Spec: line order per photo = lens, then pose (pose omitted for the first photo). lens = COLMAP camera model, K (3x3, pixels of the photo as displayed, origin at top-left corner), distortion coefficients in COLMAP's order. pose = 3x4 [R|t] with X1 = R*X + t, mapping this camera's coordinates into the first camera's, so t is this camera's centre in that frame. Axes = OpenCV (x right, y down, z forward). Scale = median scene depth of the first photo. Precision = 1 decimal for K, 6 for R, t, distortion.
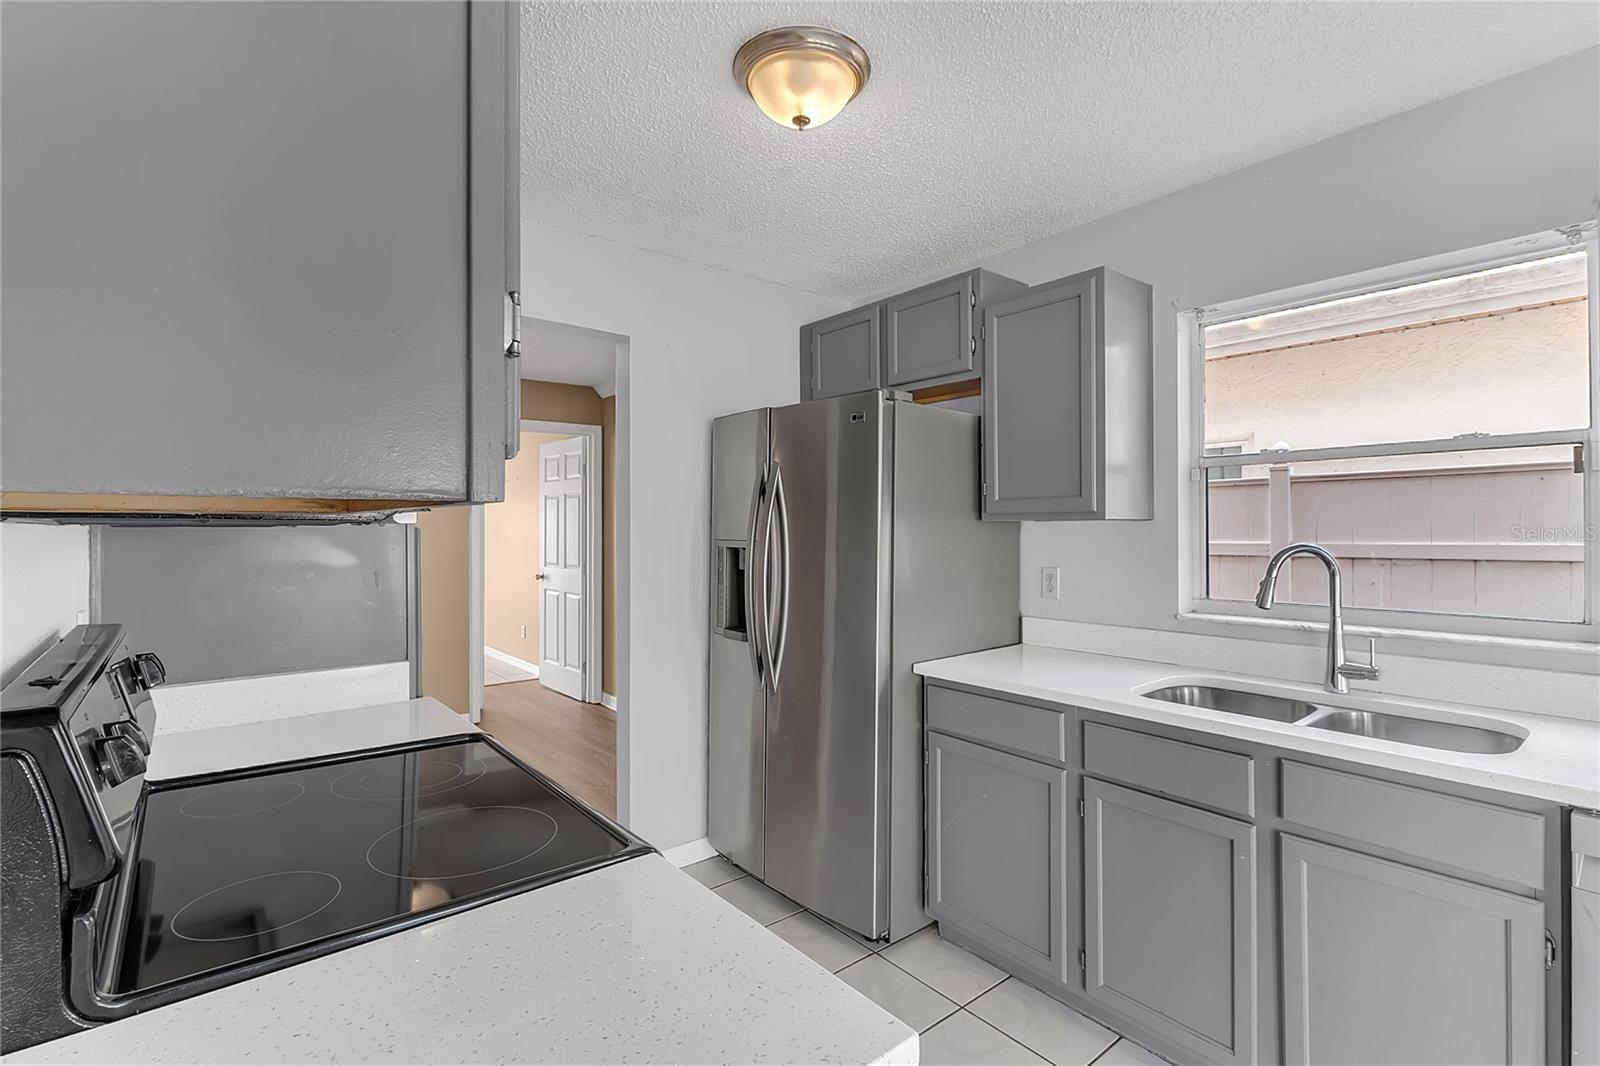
lens RADIAL K [[745.5, 0, 795.7], [0, 745.5, 530.5], [0, 0, 1]] dist [0.008192, -0.002074]
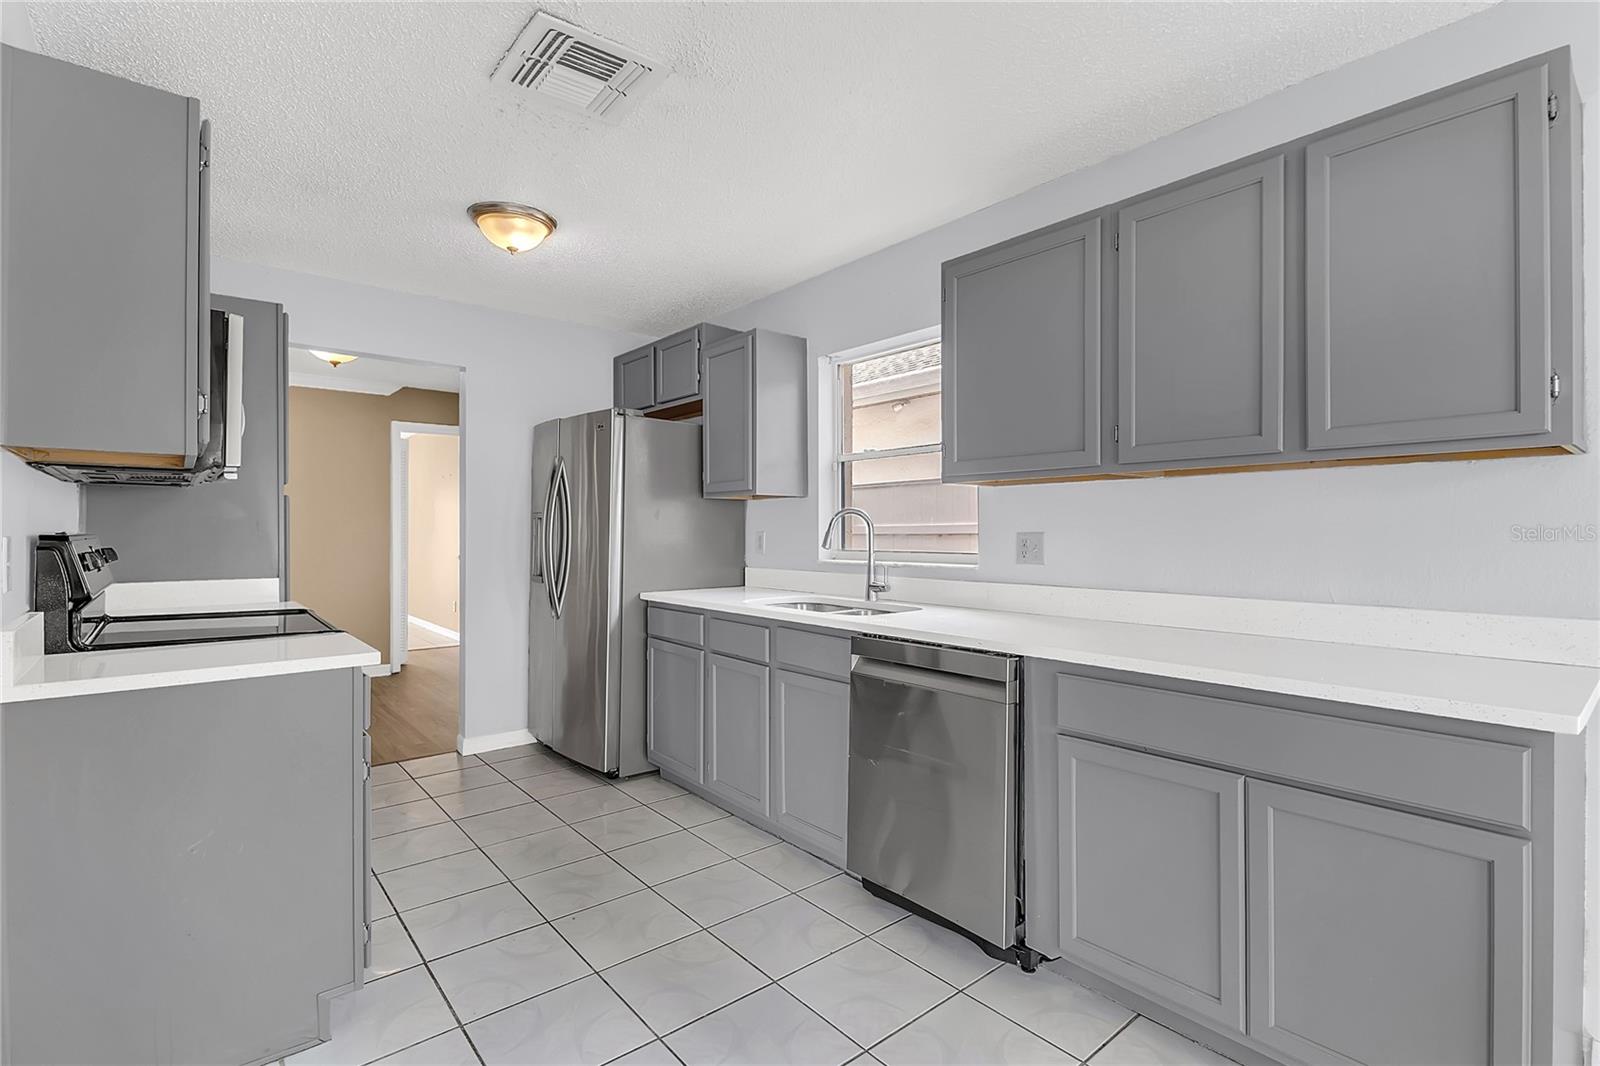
lens RADIAL K [[745.5, 0, 803.7], [0, 745.5, 532.0], [0, 0, 1]] dist [0.008192, -0.002074]
pose [[0.999738, 0.003906, 0.022557, 0.445620], [-0.003923, 0.999992, 0.000709, 0.055065], [-0.022554, -0.000797, 0.999745, -0.489485]]
